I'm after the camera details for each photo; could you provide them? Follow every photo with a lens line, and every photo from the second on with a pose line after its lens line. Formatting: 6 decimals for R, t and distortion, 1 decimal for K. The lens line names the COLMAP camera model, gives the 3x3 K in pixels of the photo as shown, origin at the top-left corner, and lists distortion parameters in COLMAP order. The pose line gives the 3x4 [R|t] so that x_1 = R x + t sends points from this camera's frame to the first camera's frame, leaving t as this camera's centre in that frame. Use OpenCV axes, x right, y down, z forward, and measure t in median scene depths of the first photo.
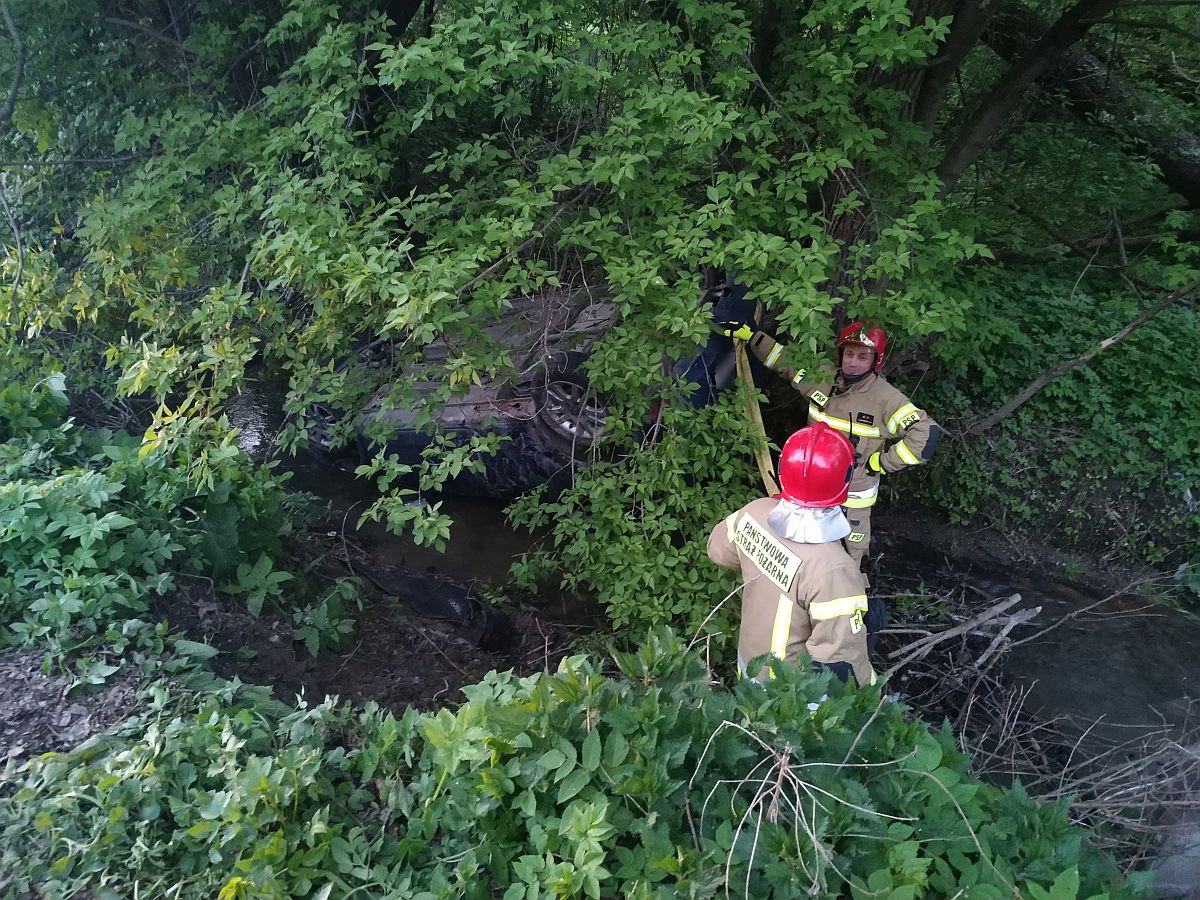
lens RADIAL K [[895.5, 0, 600.0], [0, 895.5, 463.6], [0, 0, 1]] dist [-0.012060, 0.003854]
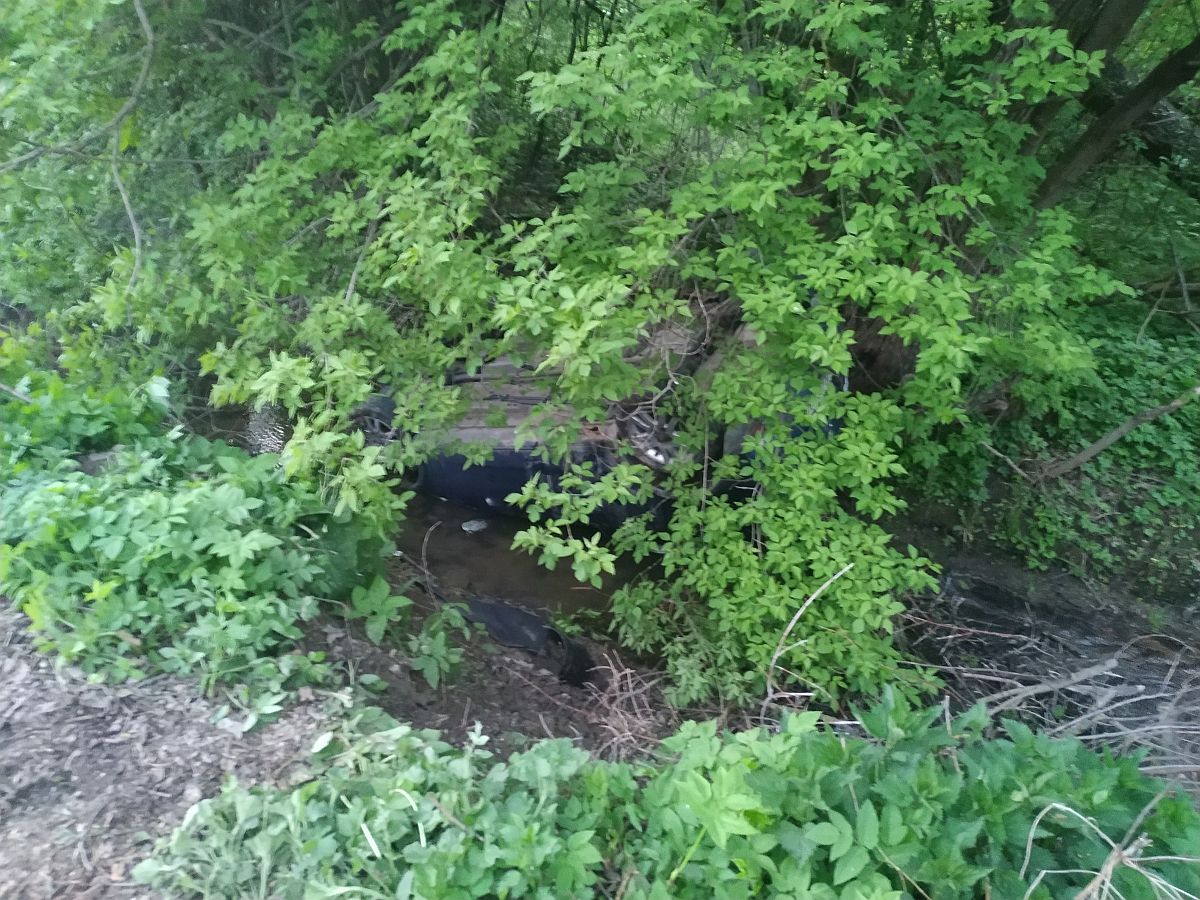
lens RADIAL K [[903.8, 0, 600.0], [0, 903.8, 450.0], [0, 0, 1]] dist [0.008551, 0.006330]
pose [[0.998992, 0.041581, 0.016937, -0.146168], [-0.040902, 0.998415, -0.038652, -0.005858], [-0.018517, 0.037920, 0.999109, 0.023297]]
